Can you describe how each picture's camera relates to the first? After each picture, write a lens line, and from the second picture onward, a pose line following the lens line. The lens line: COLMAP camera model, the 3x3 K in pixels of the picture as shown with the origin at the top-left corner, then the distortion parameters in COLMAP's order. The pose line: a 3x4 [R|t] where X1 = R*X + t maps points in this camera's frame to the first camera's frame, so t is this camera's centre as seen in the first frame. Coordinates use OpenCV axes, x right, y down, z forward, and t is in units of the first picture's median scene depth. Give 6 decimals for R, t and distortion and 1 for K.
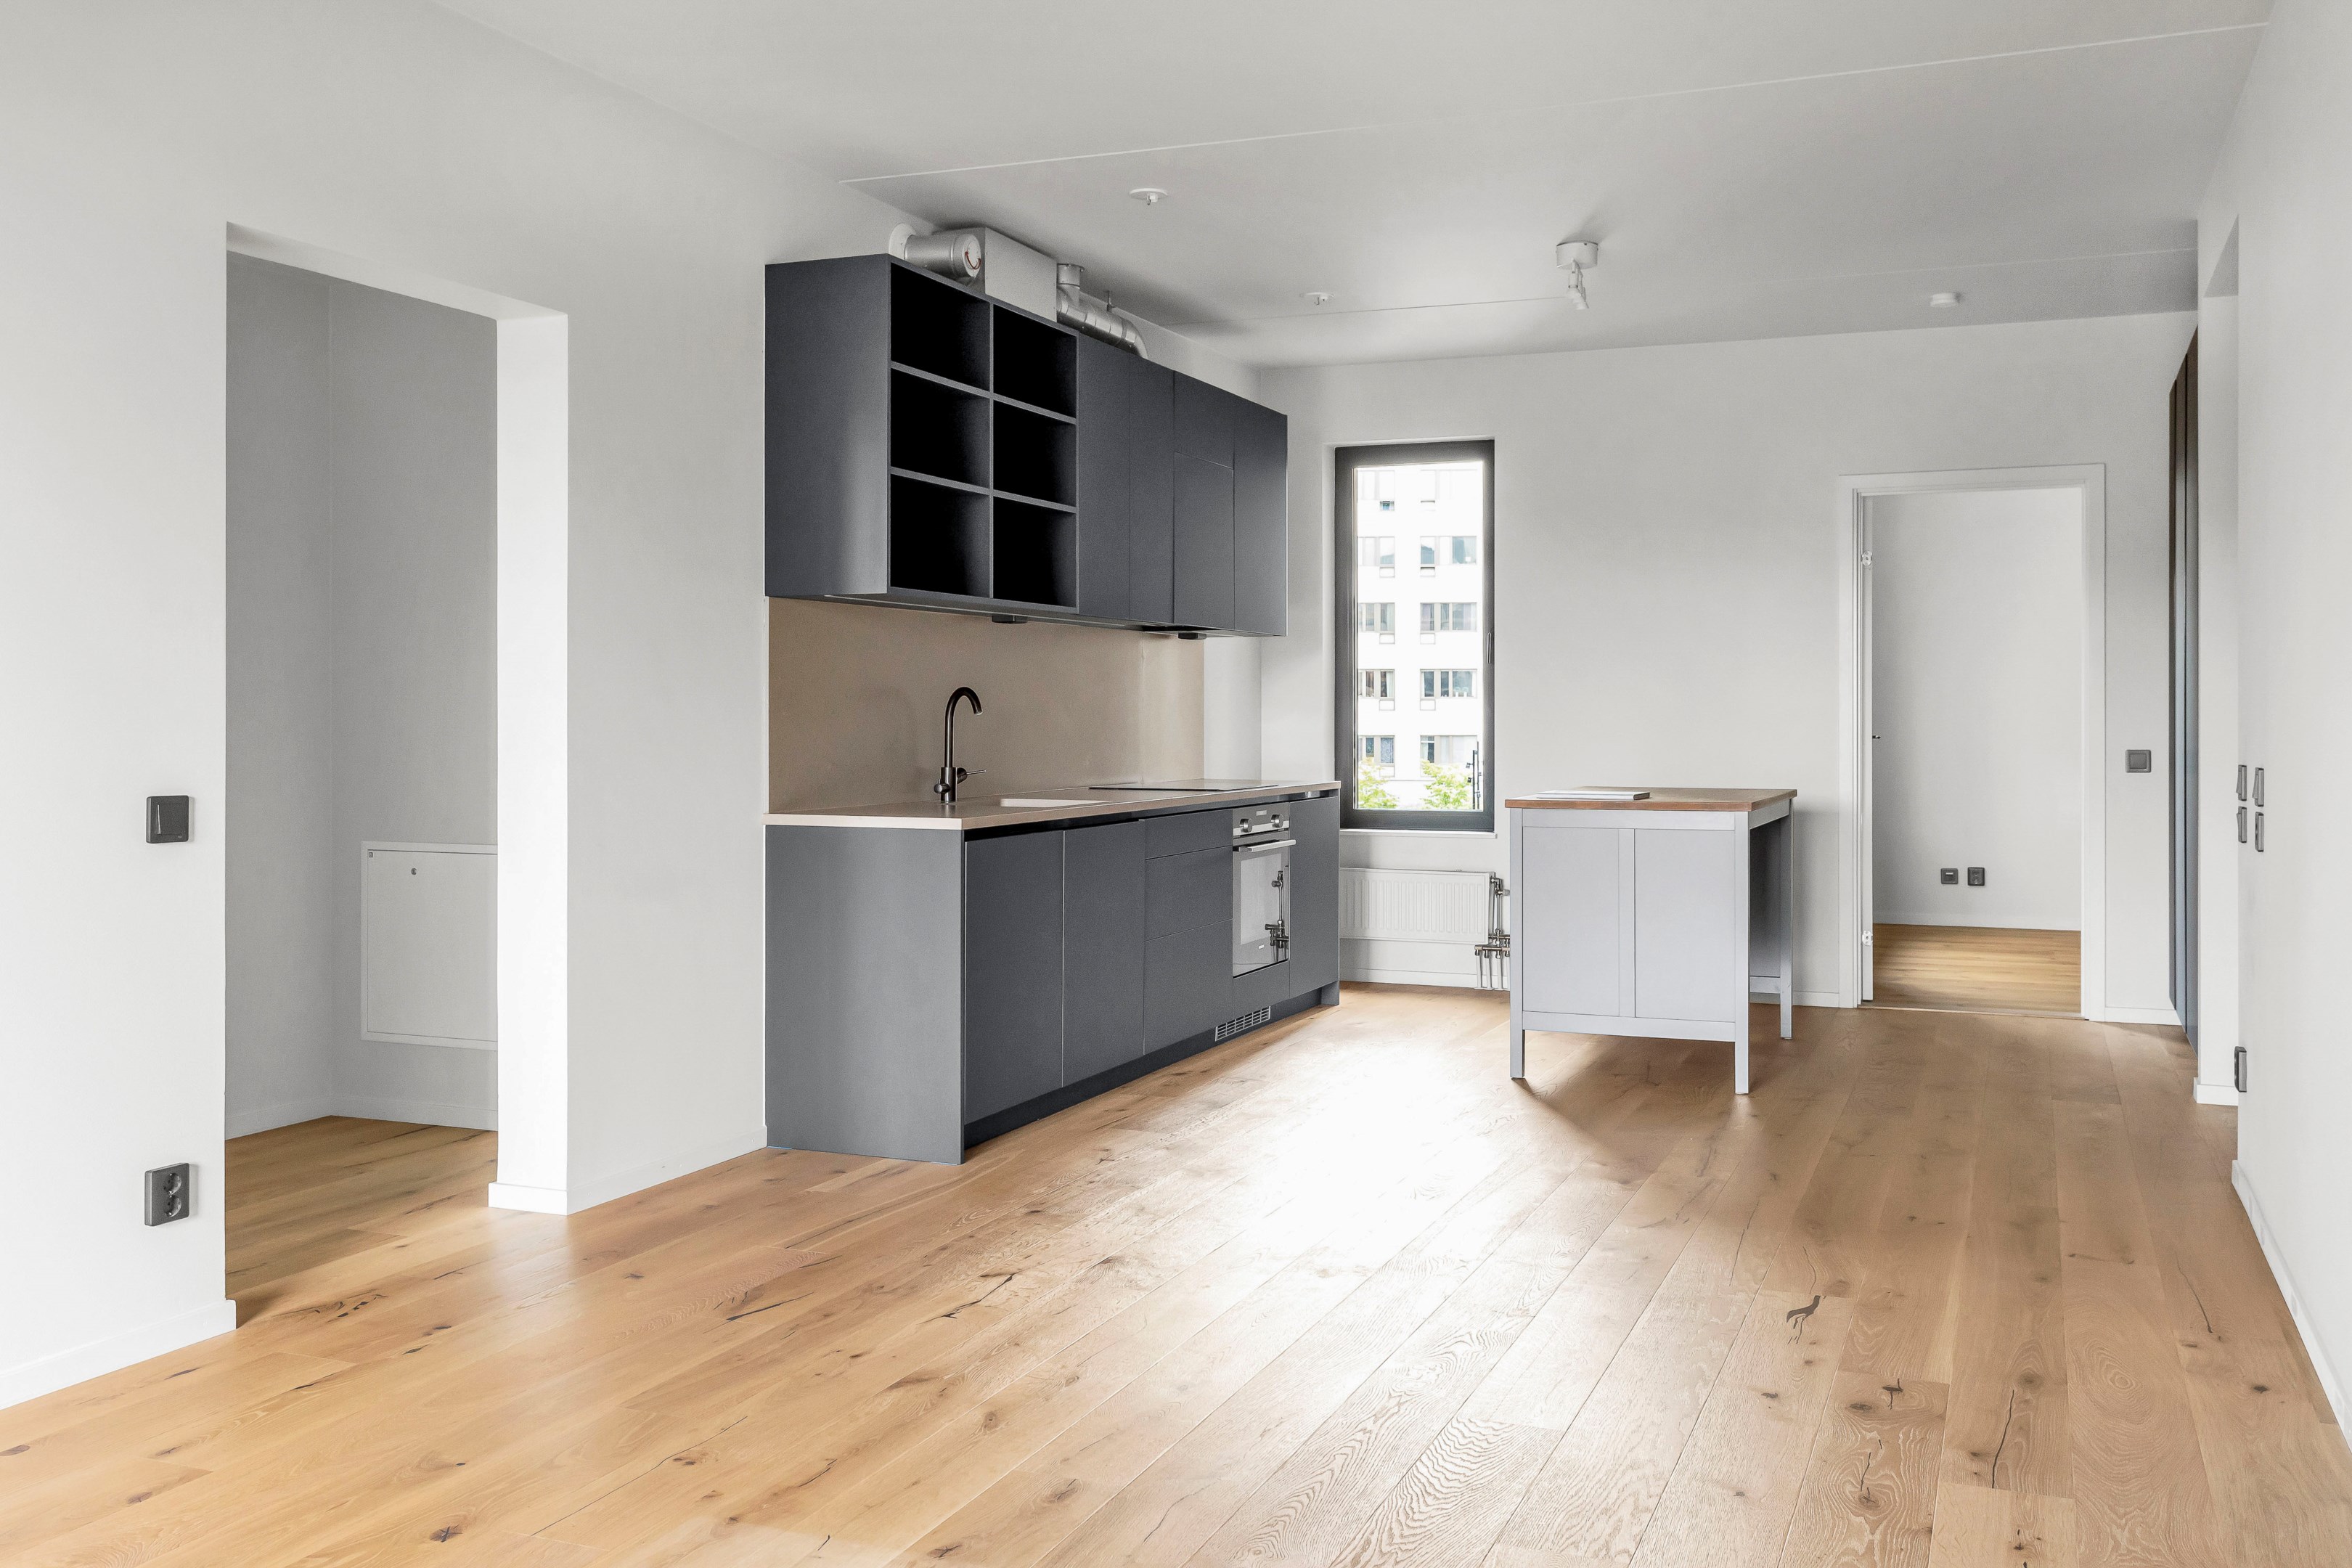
lens RADIAL K [[2162.6, 0, 1101.0], [0, 2162.6, 718.9], [0, 0, 1]] dist [0.005062, 0.002037]
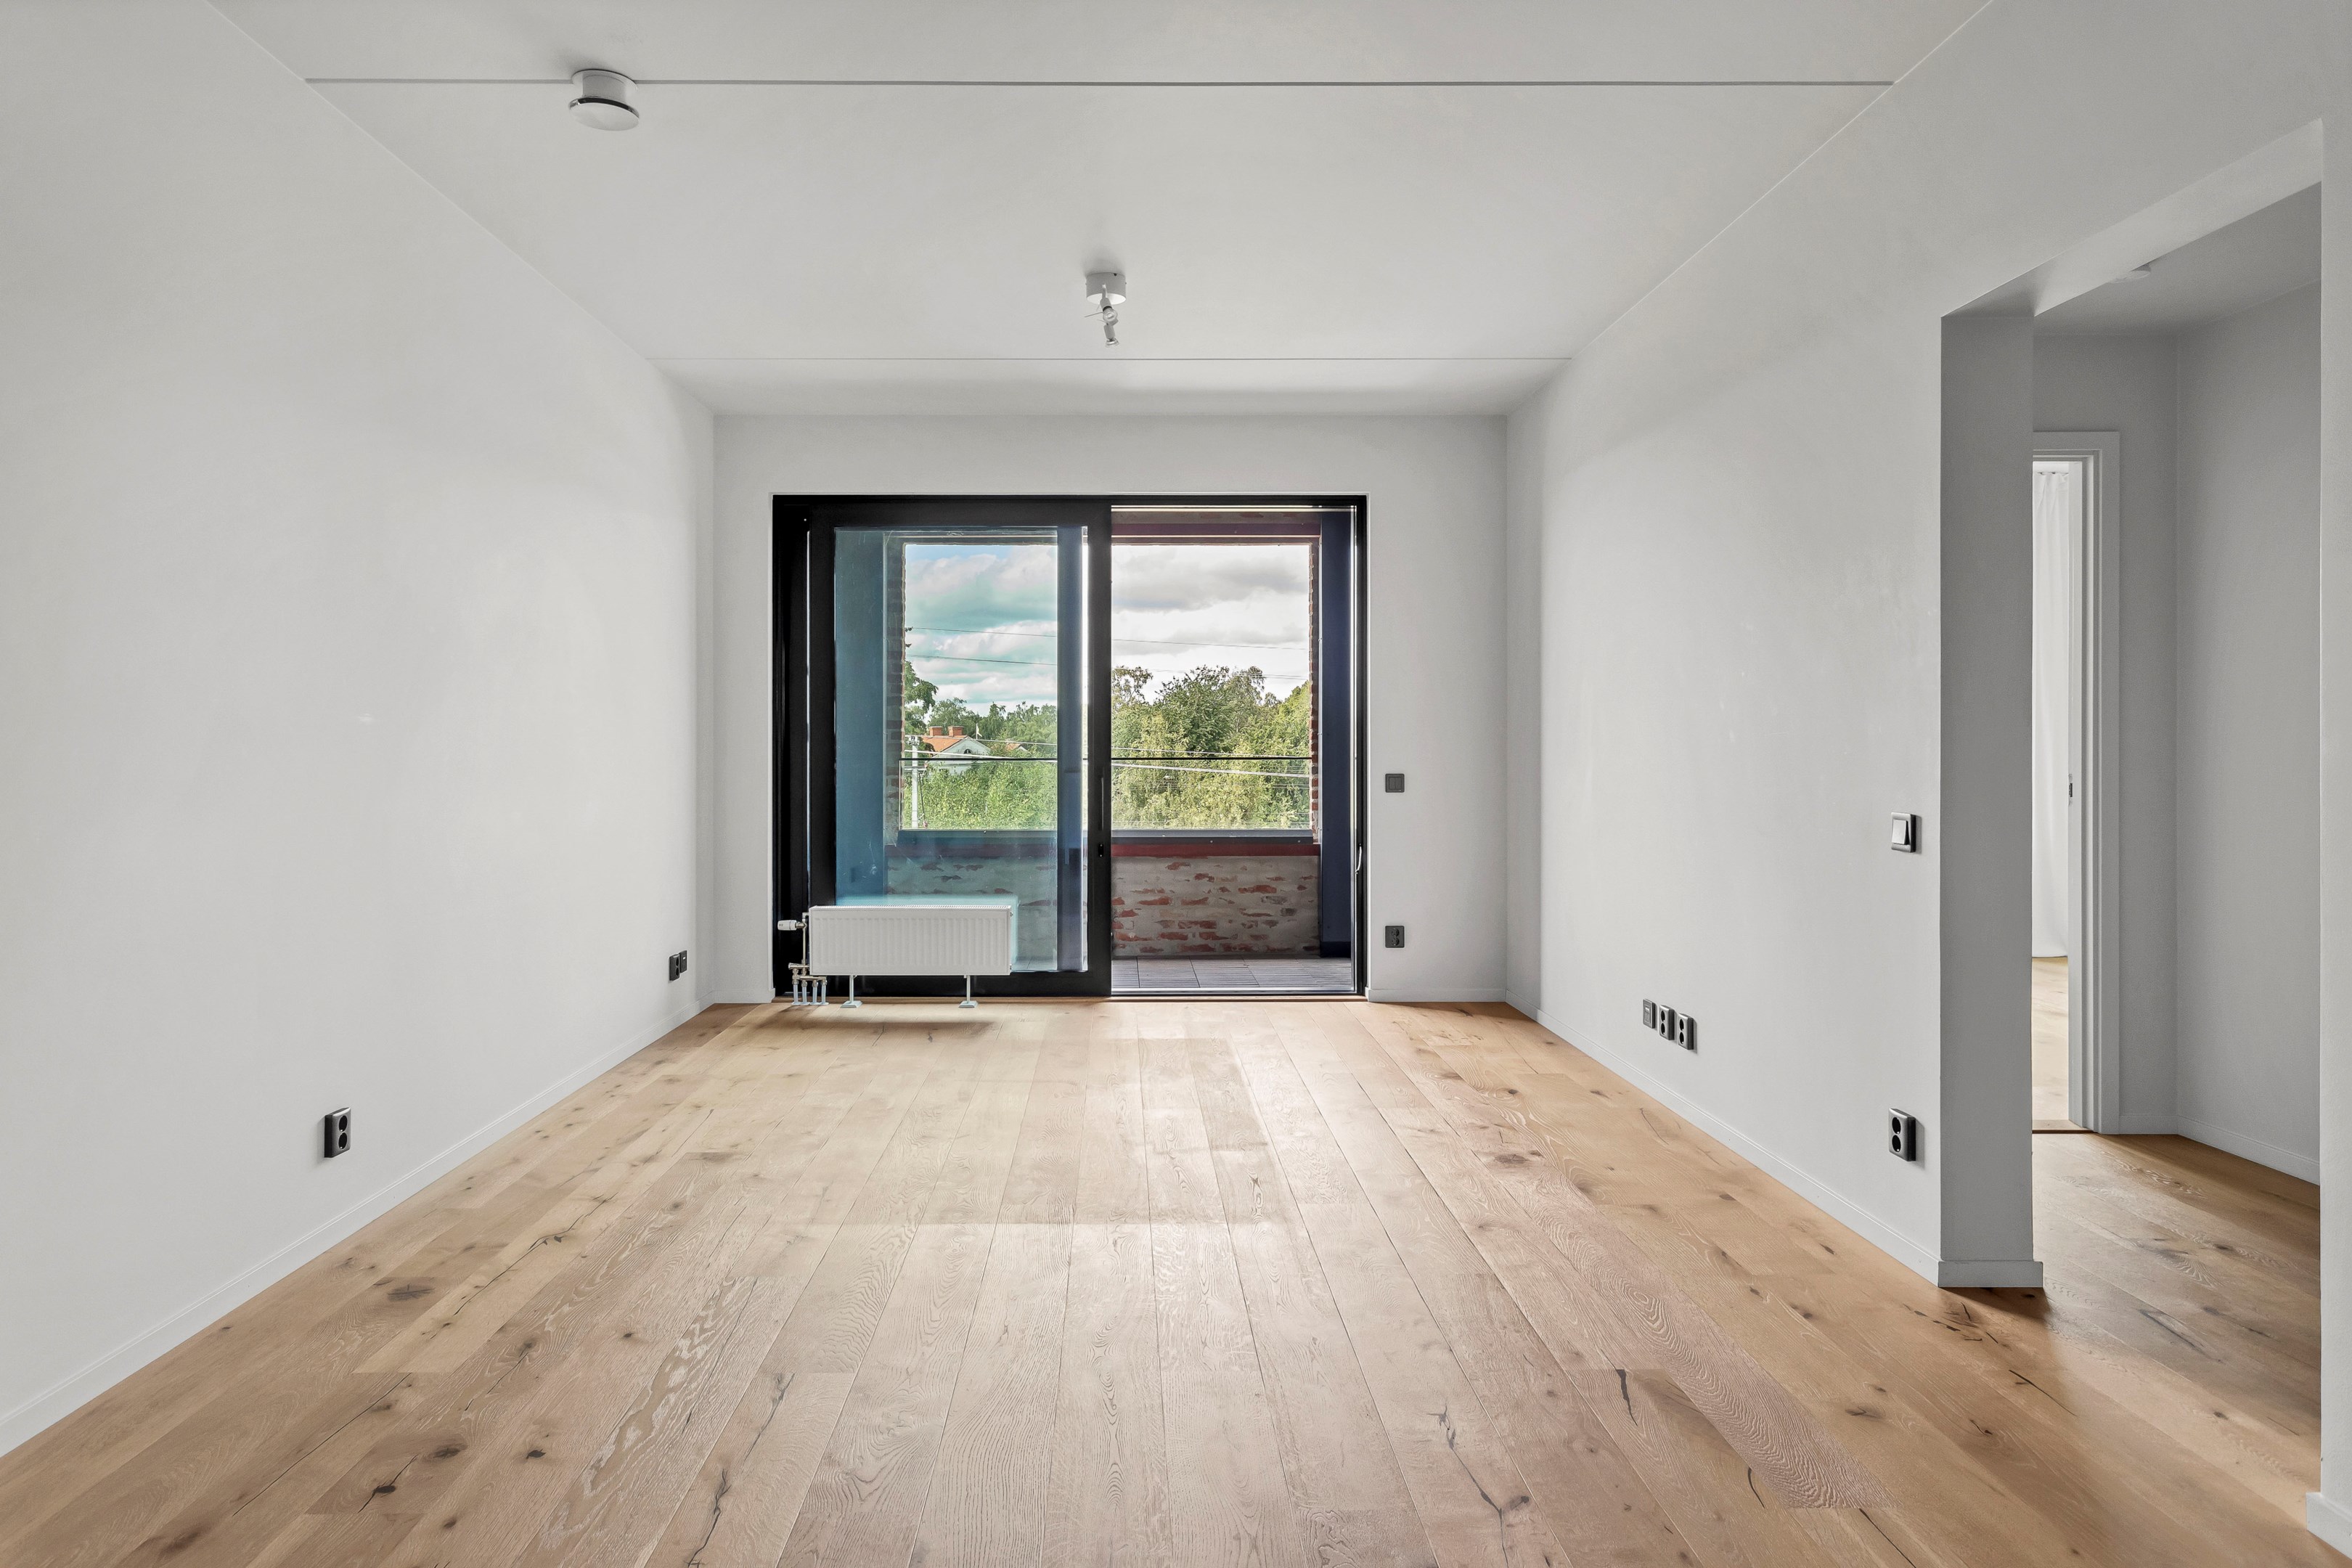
lens RADIAL K [[1495.4, 0, 1165.0], [0, 1495.4, 749.1], [0, 0, 1]] dist [-0.003971, 0.002188]
pose [[-0.903185, 0.000708, -0.429251, 0.216946], [-0.000451, 0.999997, 0.002599, -0.001964], [0.429251, 0.002541, -0.903182, 1.091063]]
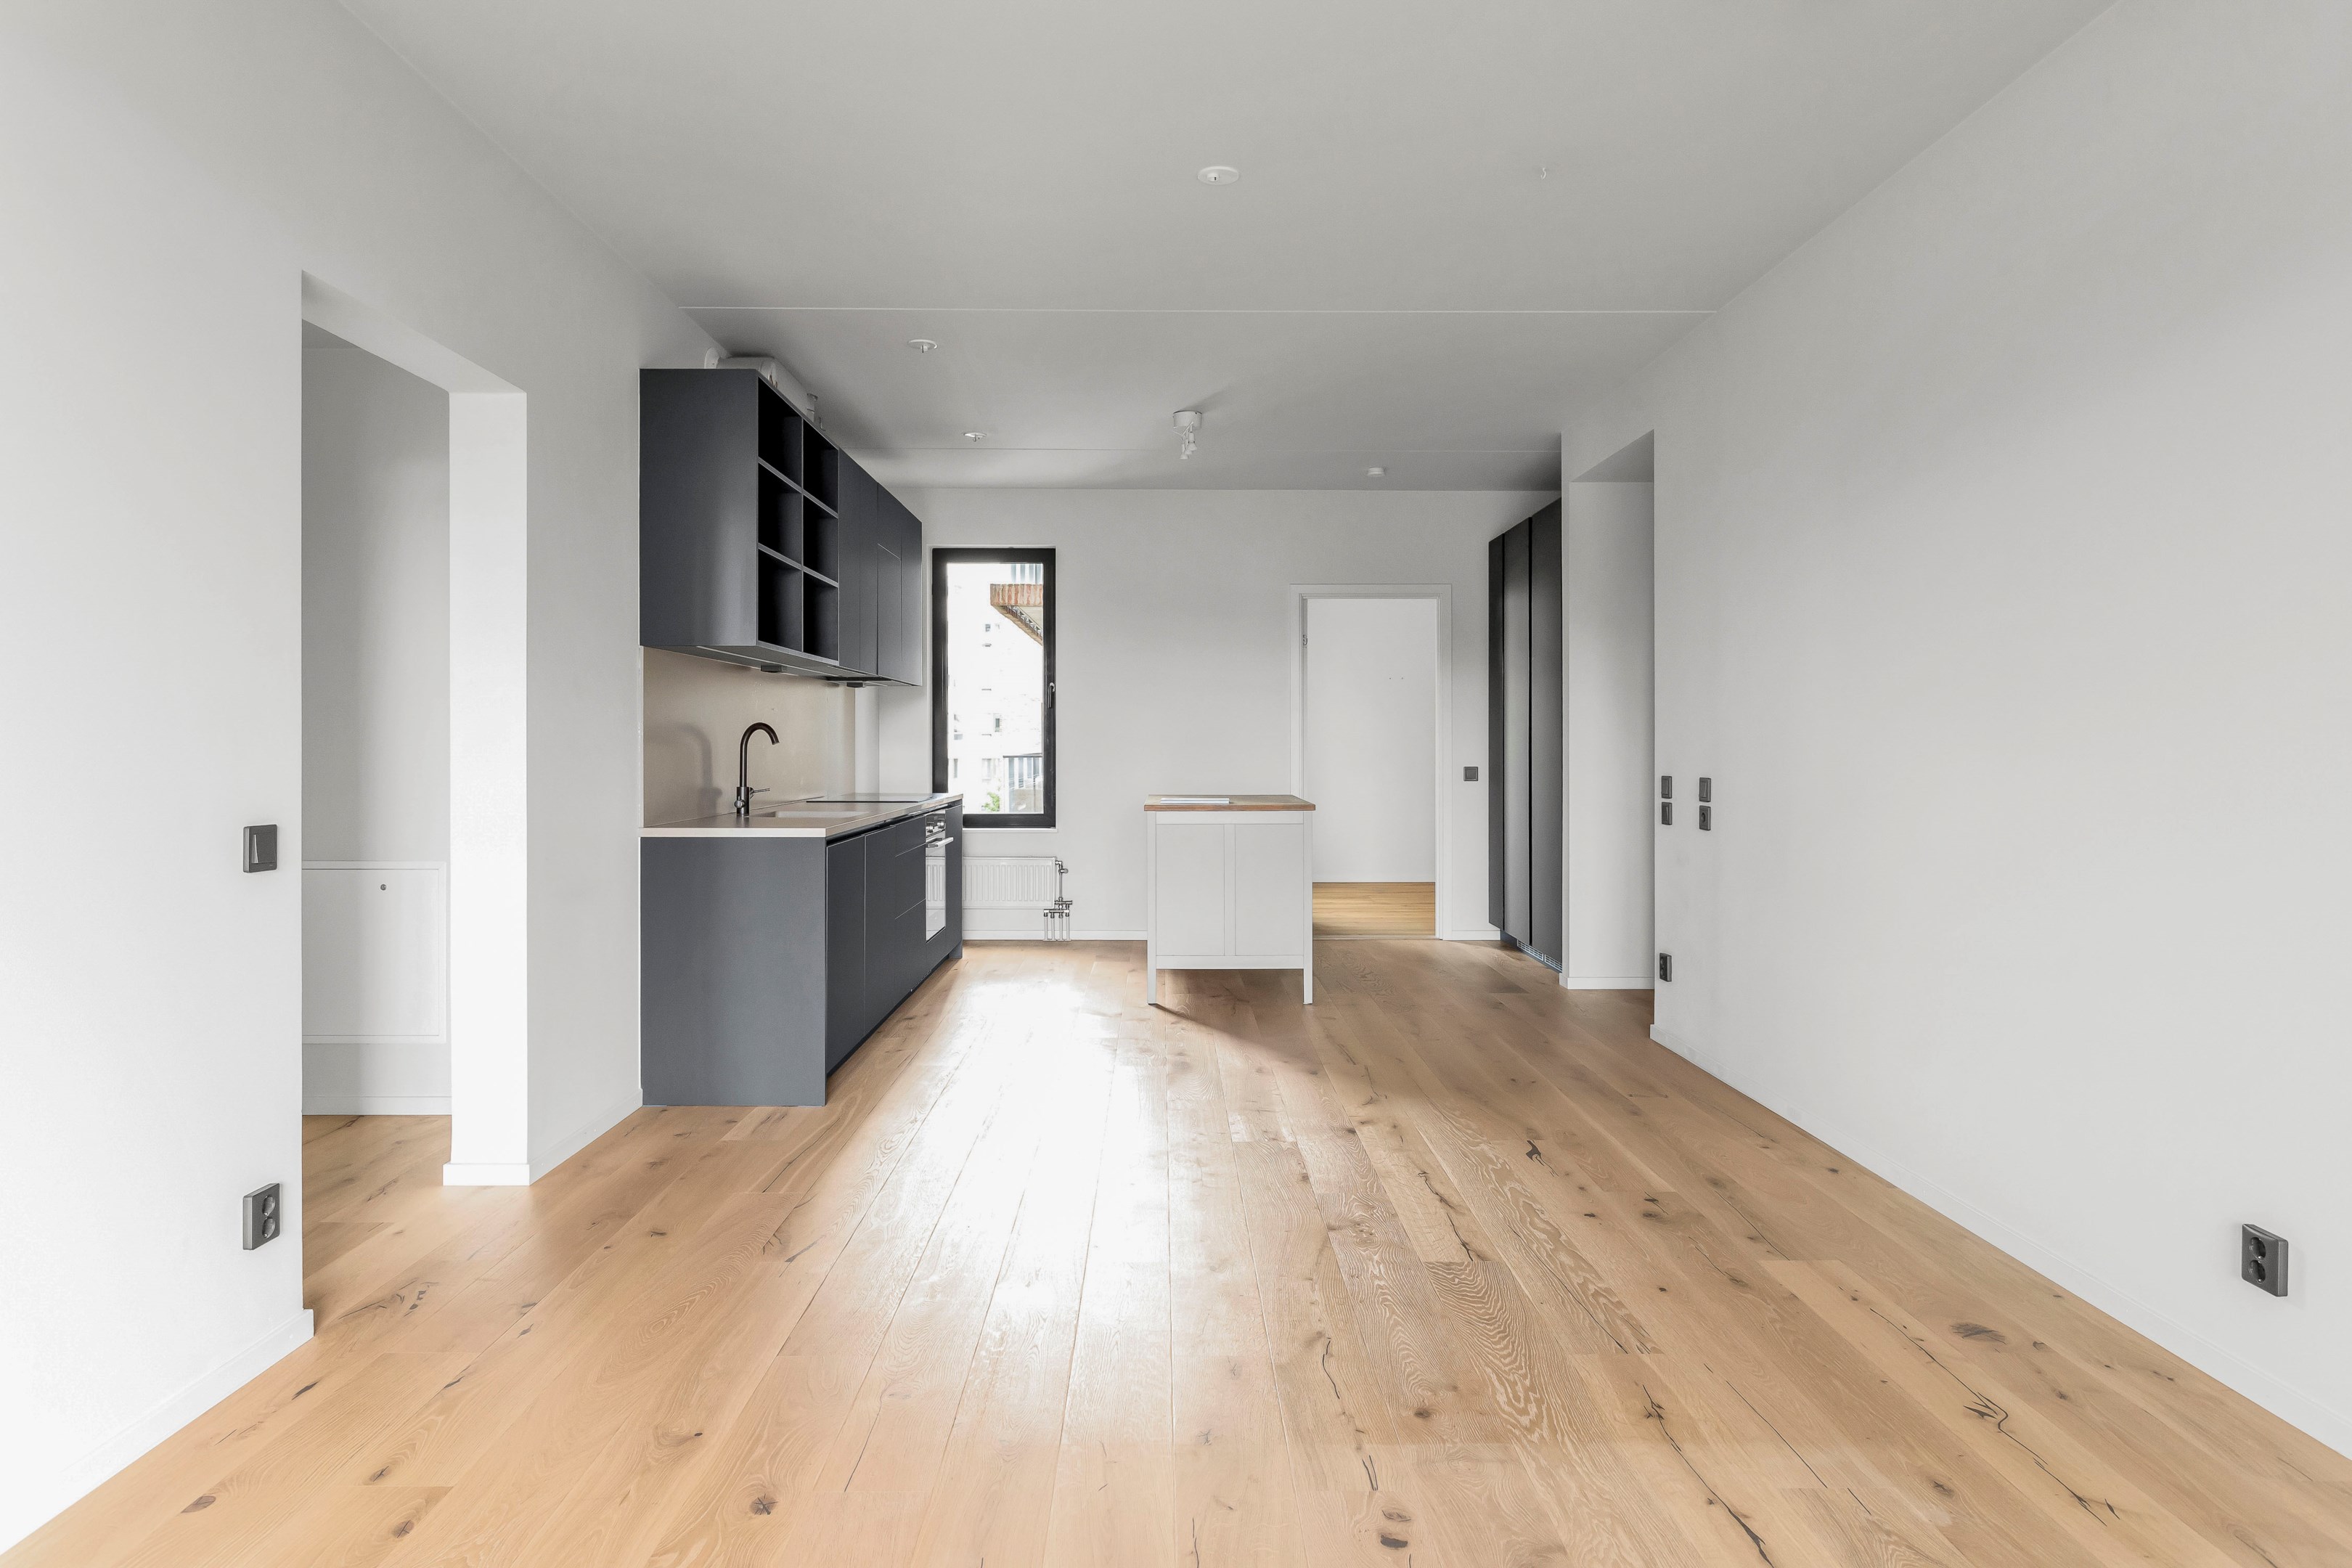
lens RADIAL K [[1495.4, 0, 1165.0], [0, 1495.4, 749.1], [0, 0, 1]] dist [-0.003971, 0.002188]
pose [[0.915052, -0.002144, 0.403329, -0.223305], [0.001586, 0.999997, 0.001718, -0.000660], [-0.403332, -0.000932, 0.915053, 0.127395]]
